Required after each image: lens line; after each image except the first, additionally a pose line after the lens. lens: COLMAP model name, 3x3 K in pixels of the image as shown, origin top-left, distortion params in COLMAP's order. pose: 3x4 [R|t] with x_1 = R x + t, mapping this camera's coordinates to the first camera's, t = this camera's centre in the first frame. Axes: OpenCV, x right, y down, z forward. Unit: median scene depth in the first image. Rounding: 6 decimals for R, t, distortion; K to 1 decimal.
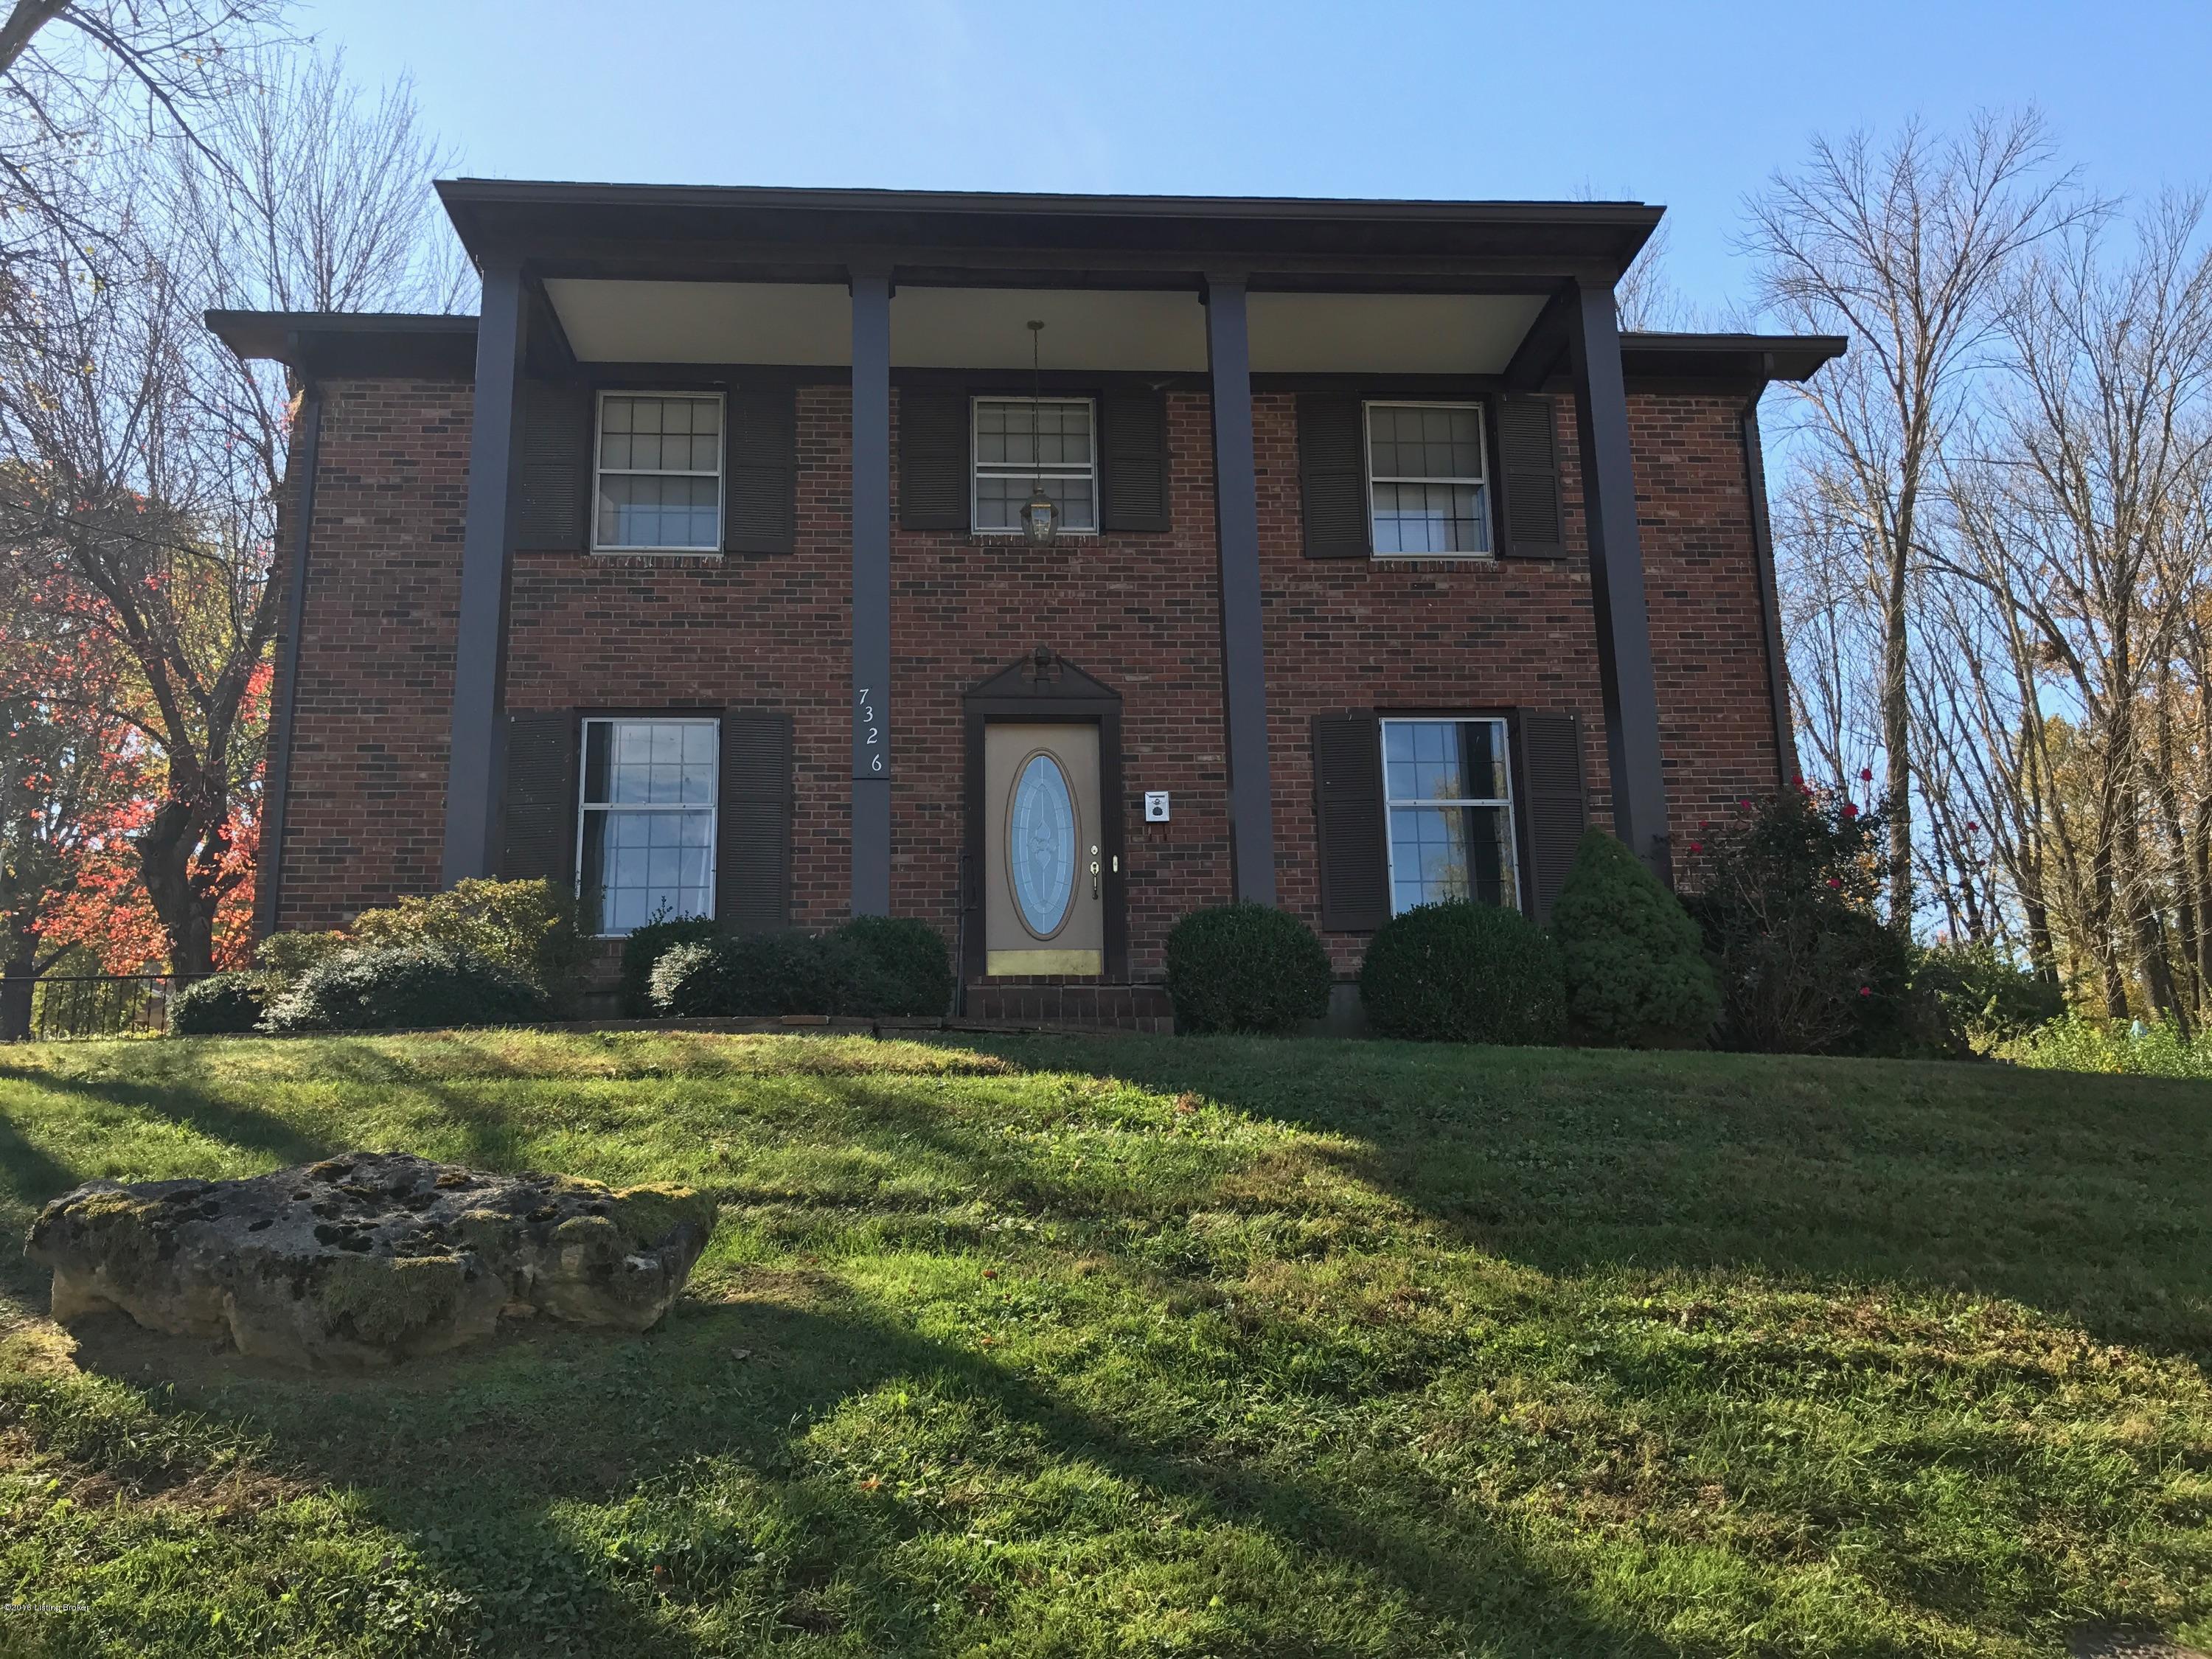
lens RADIAL K [[1813.4, 0, 1106.0], [0, 1813.4, 829.5], [0, 0, 1]] dist [0.039209, -0.008273]
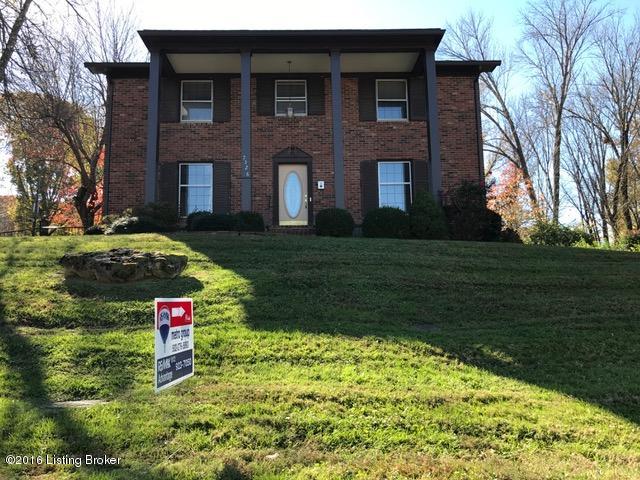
lens RADIAL K [[524.7, 0, 320.0], [0, 524.7, 240.0], [0, 0, 1]] dist [0.039209, -0.008273]
pose [[0.998678, -0.001631, -0.051375, 0.082859], [0.005940, 0.996463, 0.083827, 0.011210], [0.051056, -0.084022, 0.995155, -0.160360]]
